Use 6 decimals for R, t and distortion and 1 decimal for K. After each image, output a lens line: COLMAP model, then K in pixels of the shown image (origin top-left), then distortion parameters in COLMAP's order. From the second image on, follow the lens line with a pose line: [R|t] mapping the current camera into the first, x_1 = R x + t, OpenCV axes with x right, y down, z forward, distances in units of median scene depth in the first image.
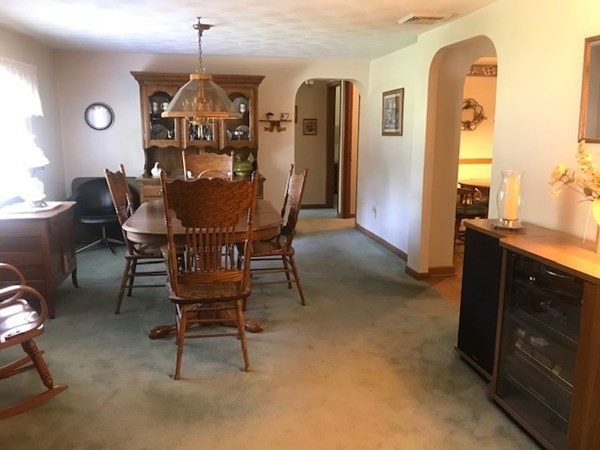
lens RADIAL K [[476.8, 0, 300.2], [0, 476.8, 217.4], [0, 0, 1]] dist [0.102338, -0.248357]
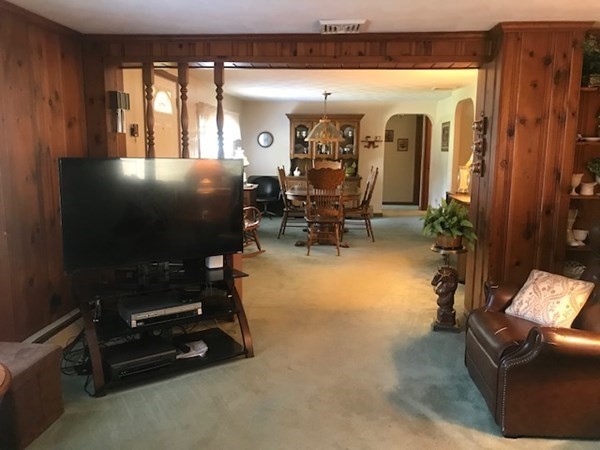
lens RADIAL K [[476.8, 0, 300.2], [0, 476.8, 217.4], [0, 0, 1]] dist [0.102338, -0.248357]
pose [[0.967620, 0.035962, -0.249838, 0.129902], [-0.044507, 0.998599, -0.028637, 0.105768], [0.248458, 0.038829, 0.967864, -0.588014]]
